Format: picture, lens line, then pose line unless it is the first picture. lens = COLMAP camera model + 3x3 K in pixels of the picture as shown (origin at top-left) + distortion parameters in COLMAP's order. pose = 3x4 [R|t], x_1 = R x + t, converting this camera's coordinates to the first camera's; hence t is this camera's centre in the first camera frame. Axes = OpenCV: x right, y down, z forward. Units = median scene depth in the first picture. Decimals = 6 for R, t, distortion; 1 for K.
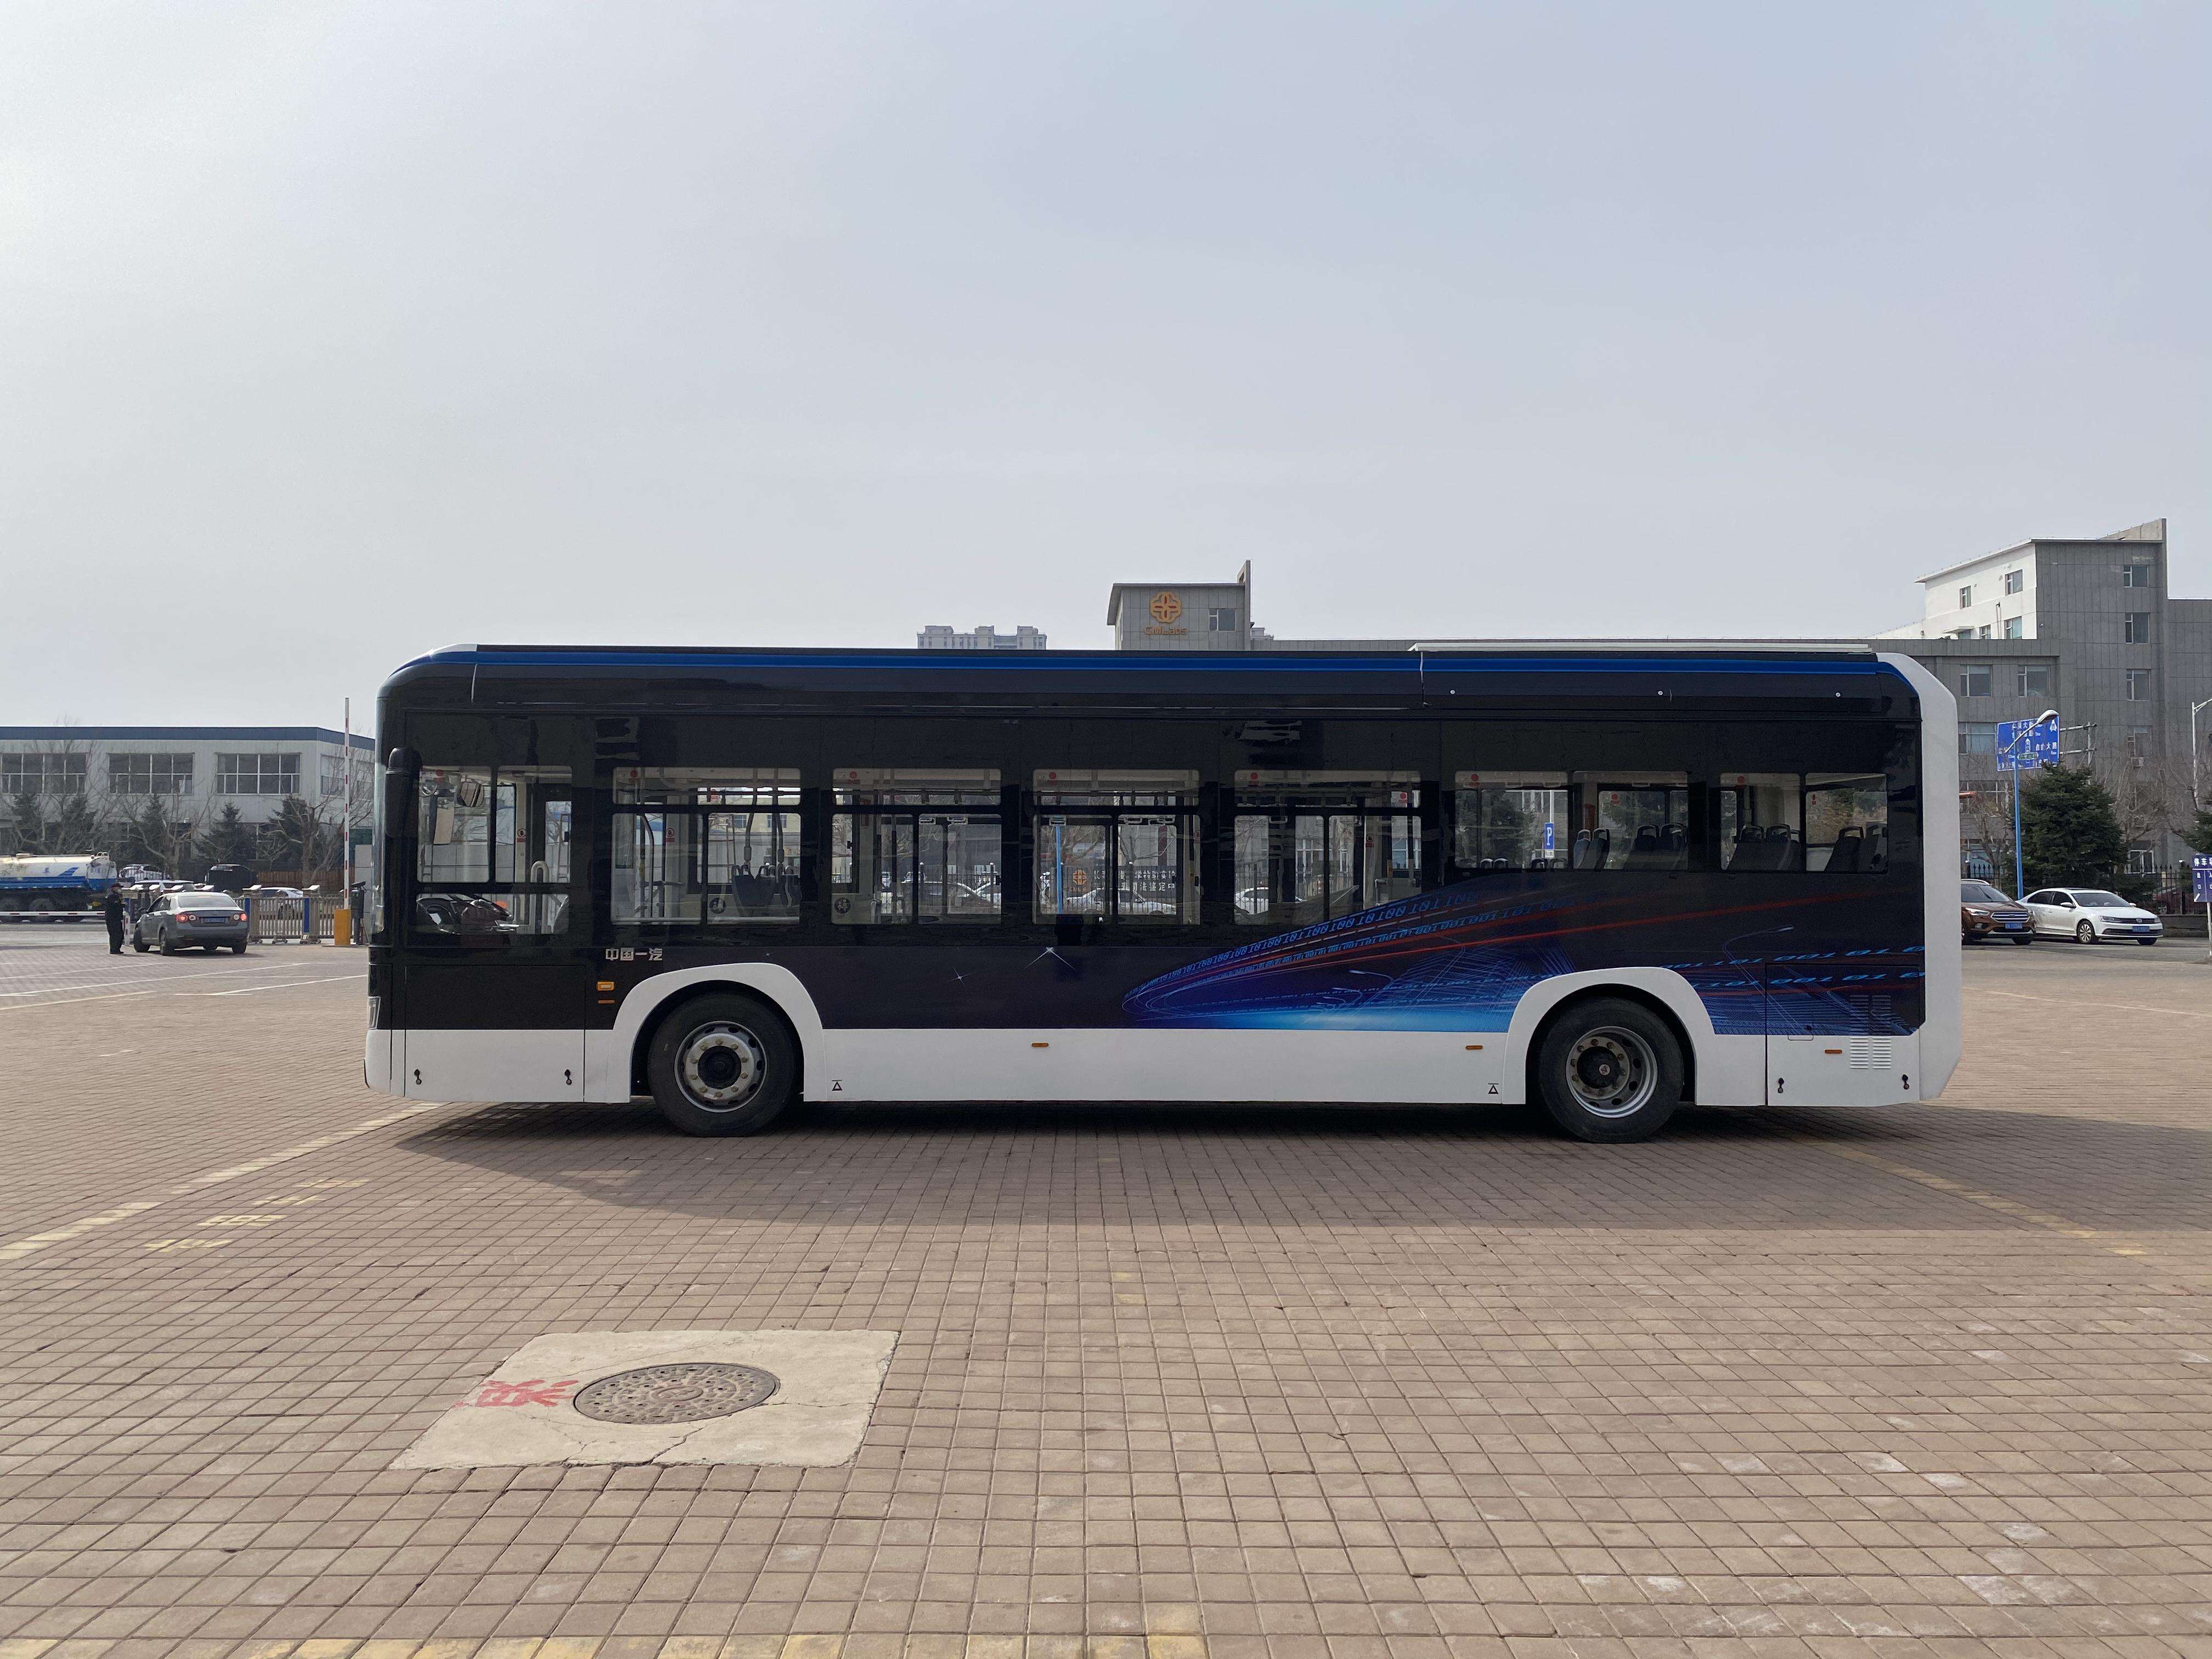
lens RADIAL K [[1651.4, 0, 1106.0], [0, 1651.4, 829.5], [0, 0, 1]] dist [0.013621, 0.002707]
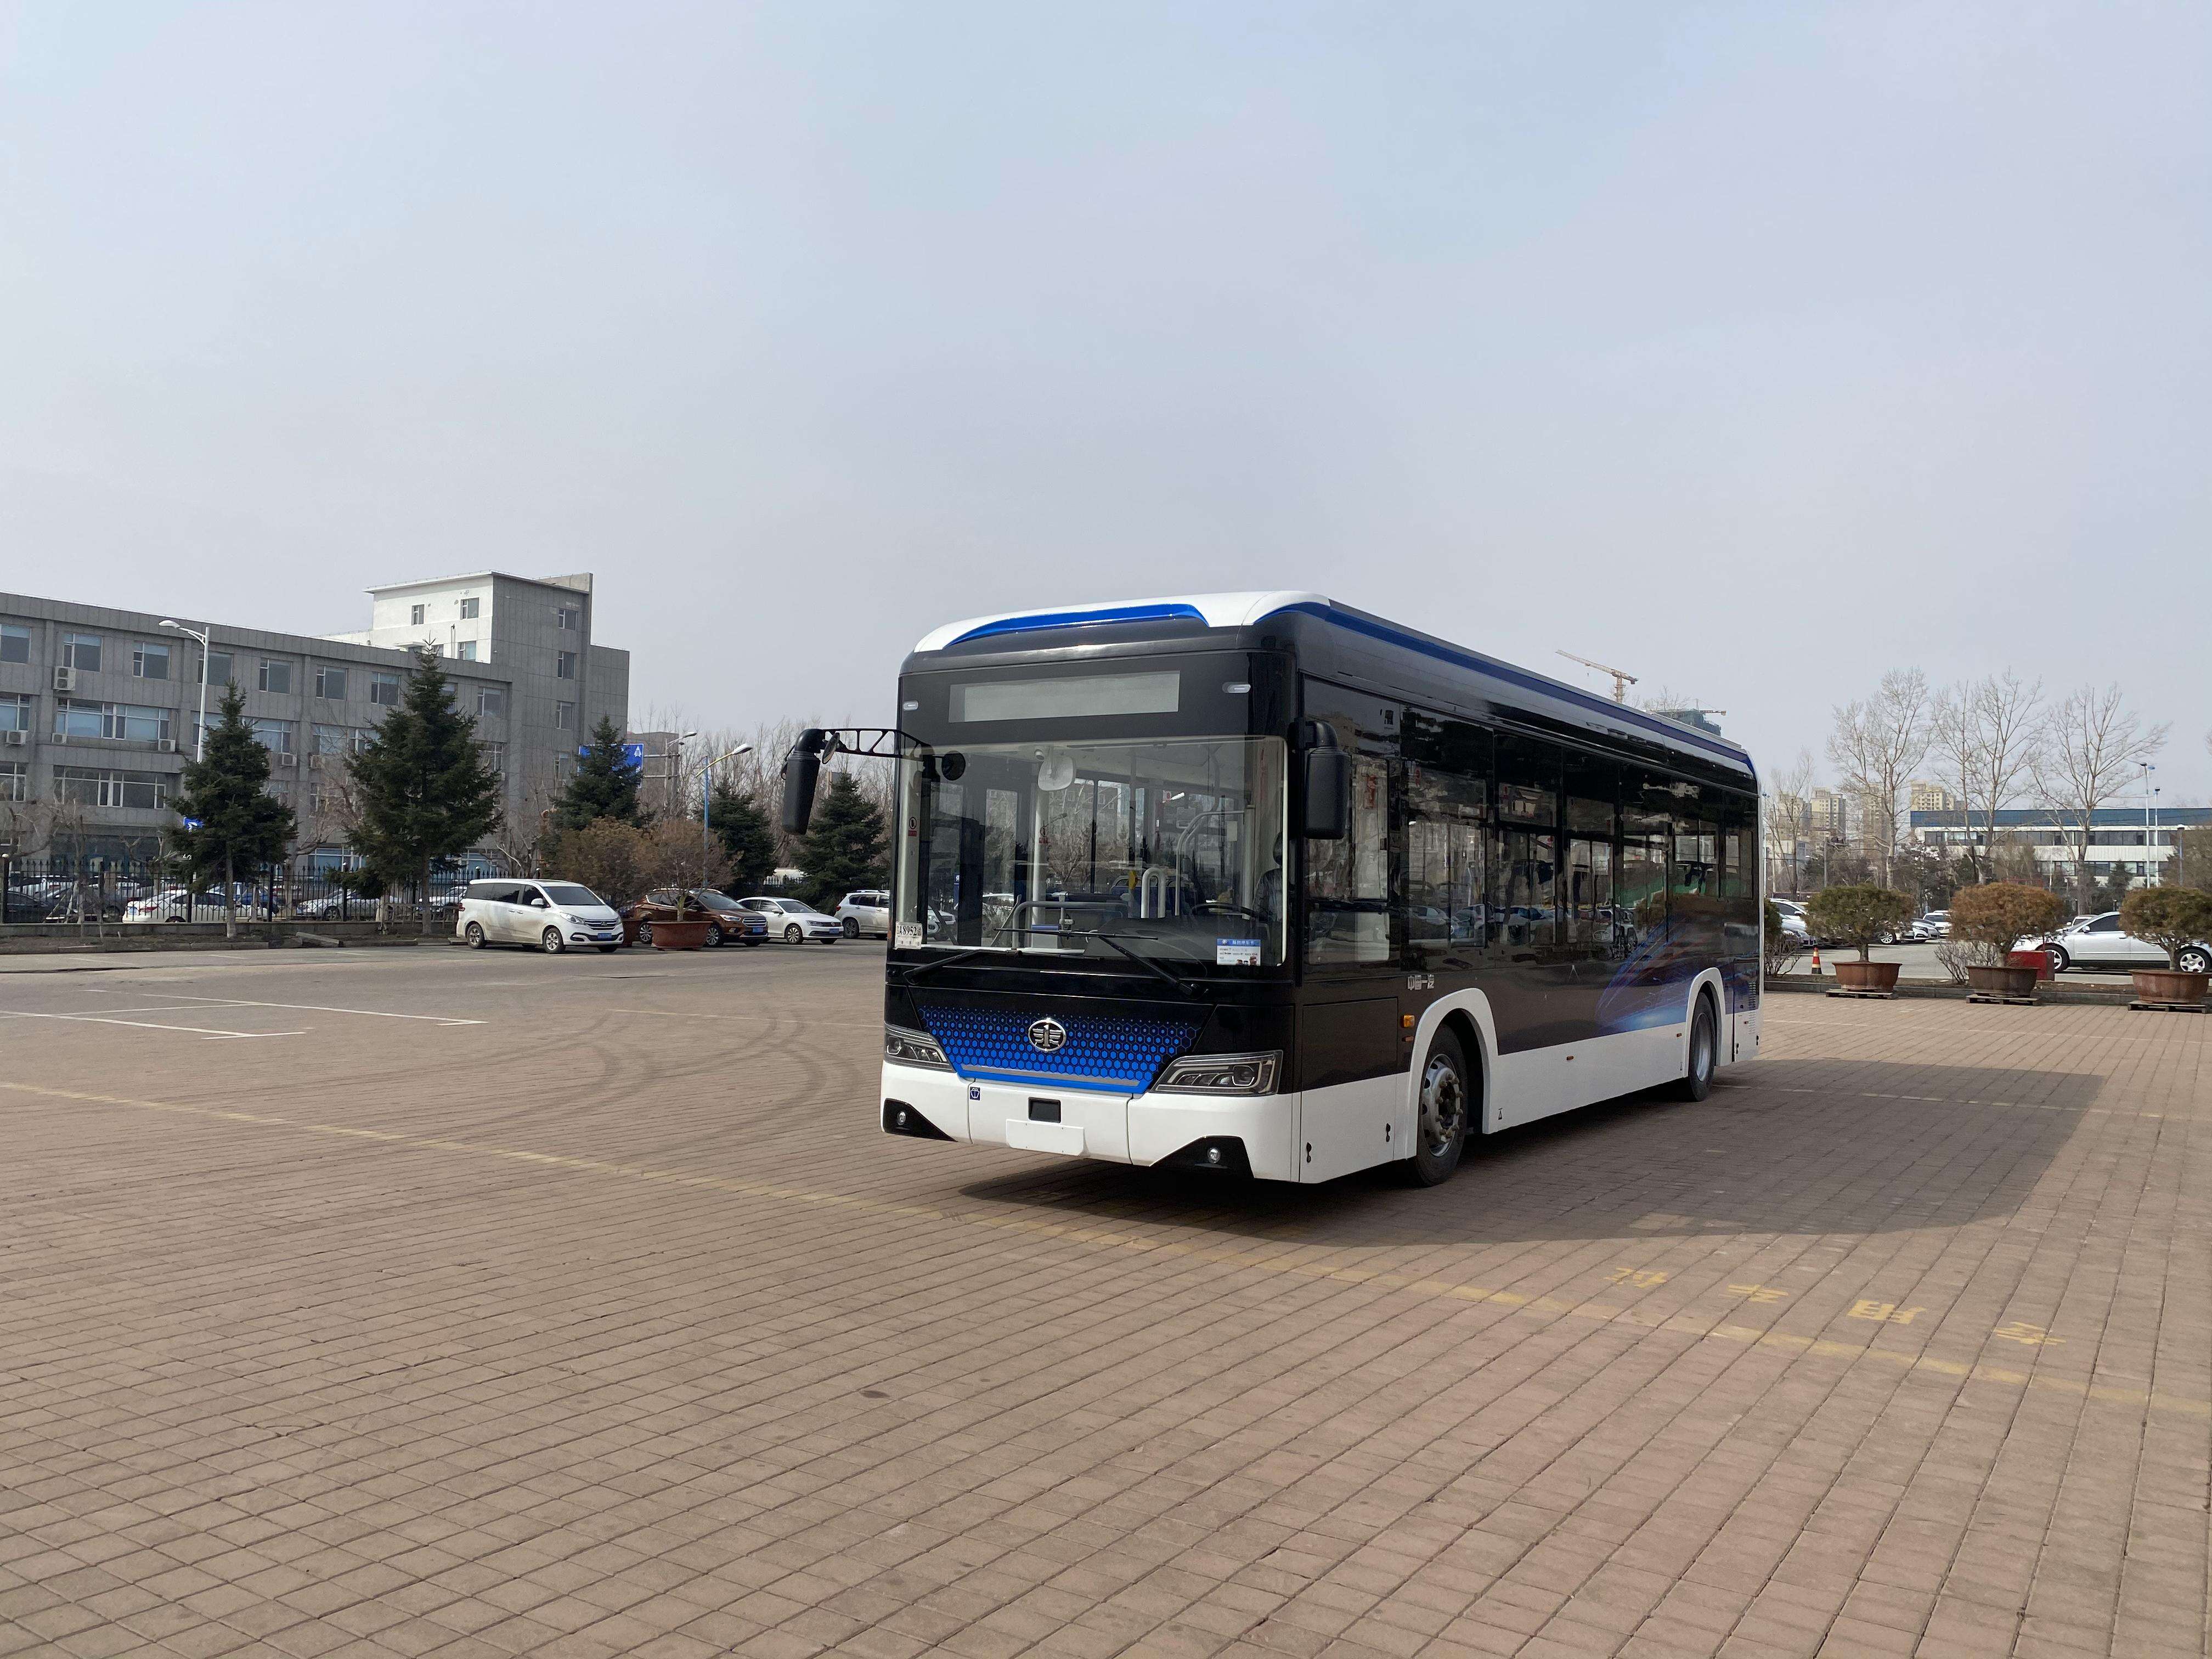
lens RADIAL K [[1651.4, 0, 1106.0], [0, 1651.4, 829.5], [0, 0, 1]] dist [0.013621, 0.002707]
pose [[0.553399, 0.039114, 0.831998, -0.284985], [-0.037482, 0.999054, -0.022037, 0.004771], [-0.832073, -0.018990, 0.554341, 0.166602]]
